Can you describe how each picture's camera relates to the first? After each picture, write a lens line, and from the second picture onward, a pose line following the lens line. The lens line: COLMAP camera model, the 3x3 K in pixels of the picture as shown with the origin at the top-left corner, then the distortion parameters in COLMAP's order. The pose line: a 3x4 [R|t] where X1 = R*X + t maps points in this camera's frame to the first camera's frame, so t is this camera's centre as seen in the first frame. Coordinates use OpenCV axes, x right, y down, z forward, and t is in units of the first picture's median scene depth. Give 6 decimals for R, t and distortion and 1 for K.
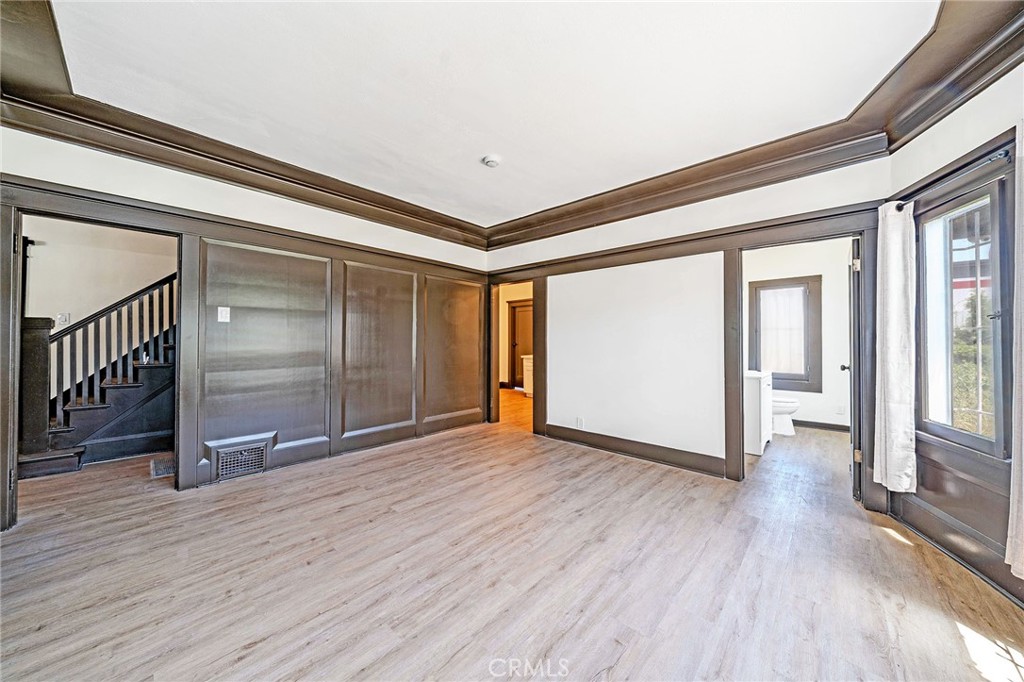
lens RADIAL K [[350.7, 0, 512.1], [0, 350.7, 338.4], [0, 0, 1]] dist [-0.004382, 0.000402]
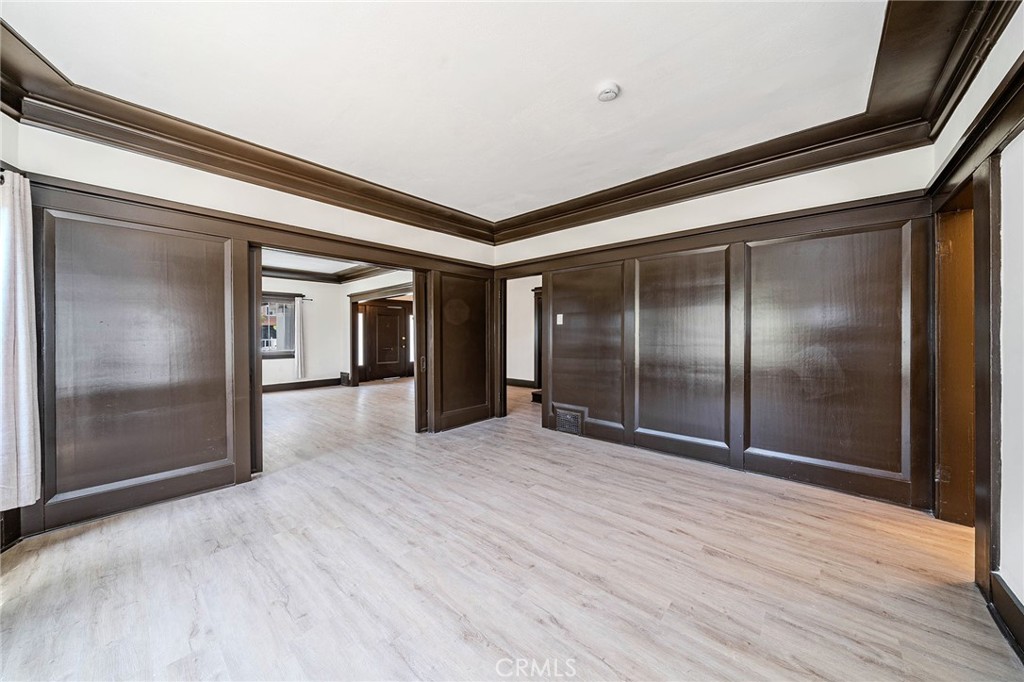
lens RADIAL K [[350.7, 0, 515.7], [0, 350.7, 340.2], [0, 0, 1]] dist [-0.004382, 0.000402]
pose [[0.022548, 0.010626, -0.999689, 0.686982], [0.006438, 0.999921, 0.010774, 0.003100], [0.999725, -0.006679, 0.022478, 0.809246]]
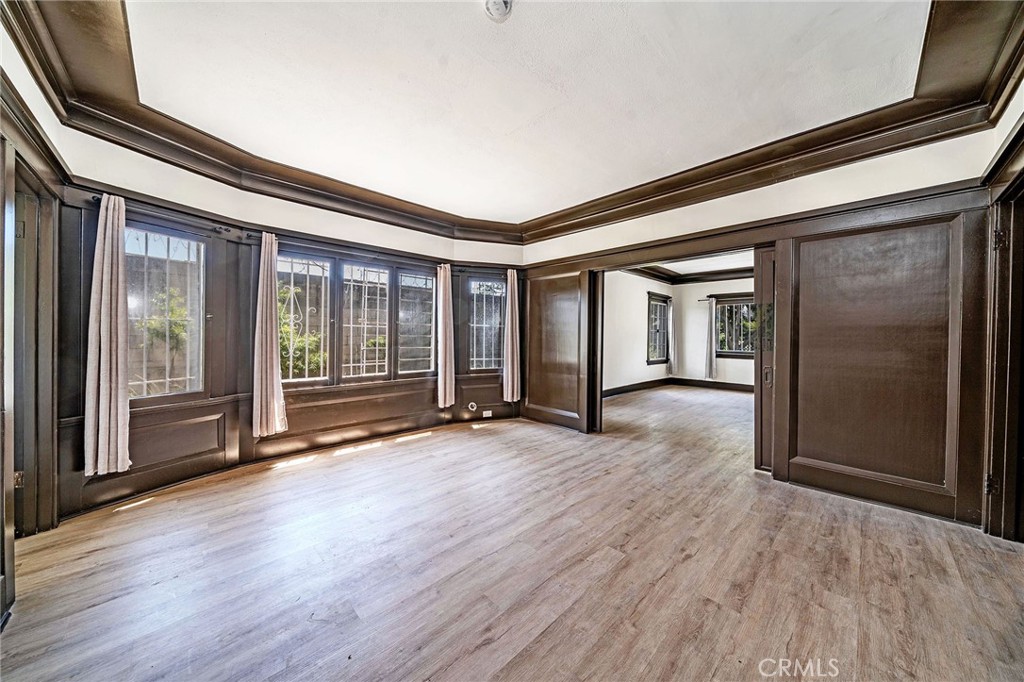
lens RADIAL K [[350.7, 0, 508.0], [0, 350.7, 342.2], [0, 0, 1]] dist [-0.004382, 0.000402]
pose [[-0.997573, -0.015212, 0.067952, -0.120583], [-0.013999, 0.999735, 0.018293, 0.007040], [-0.068212, 0.017298, -0.997521, 1.572017]]
